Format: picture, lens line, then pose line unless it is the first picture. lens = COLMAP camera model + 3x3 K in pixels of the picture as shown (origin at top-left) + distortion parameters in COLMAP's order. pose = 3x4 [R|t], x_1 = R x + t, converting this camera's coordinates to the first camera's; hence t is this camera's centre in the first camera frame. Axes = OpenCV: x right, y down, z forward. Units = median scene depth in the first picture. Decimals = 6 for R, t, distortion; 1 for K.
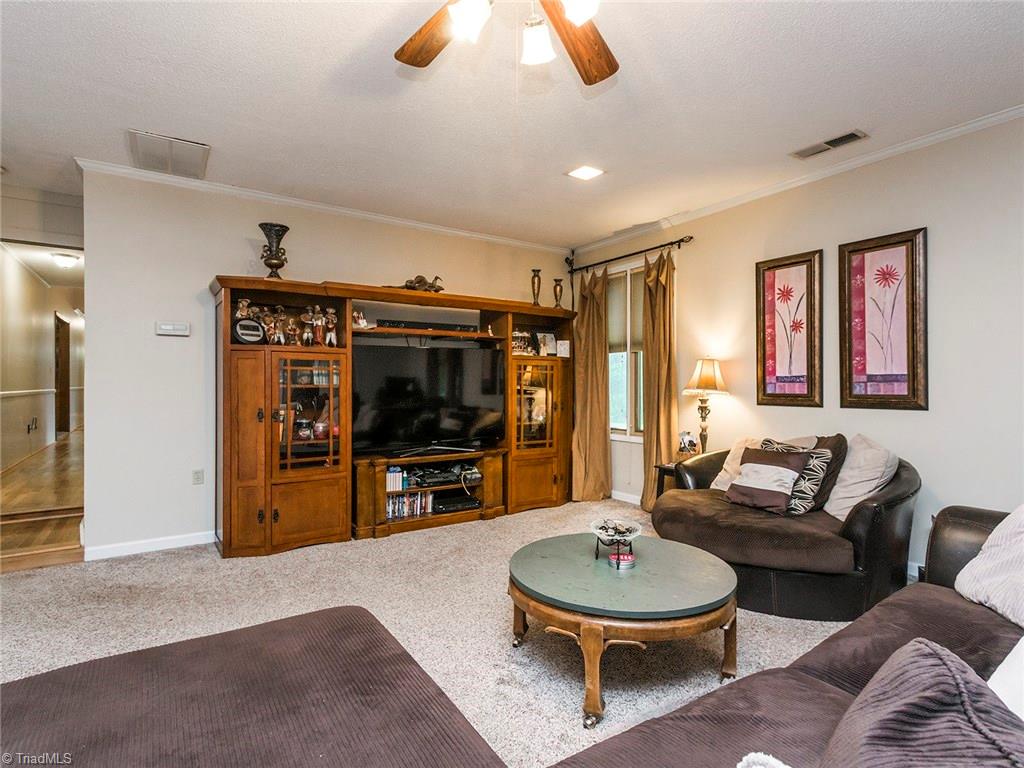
lens RADIAL K [[519.0, 0, 521.9], [0, 519.0, 382.5], [0, 0, 1]] dist [0.003510, -0.000179]
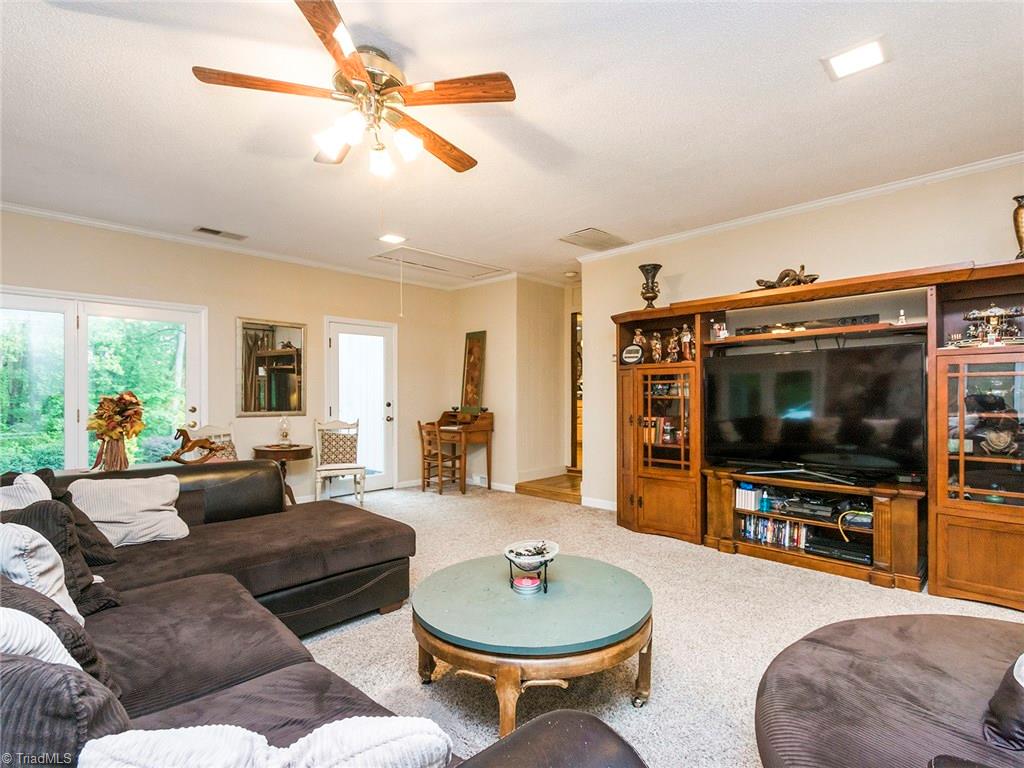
lens RADIAL K [[519.0, 0, 522.1], [0, 519.0, 391.5], [0, 0, 1]] dist [0.003510, -0.000179]
pose [[0.196294, -0.007564, -0.980516, 0.620654], [0.005917, 0.999961, -0.006530, -0.000224], [0.980527, -0.004520, 0.196331, 0.440005]]
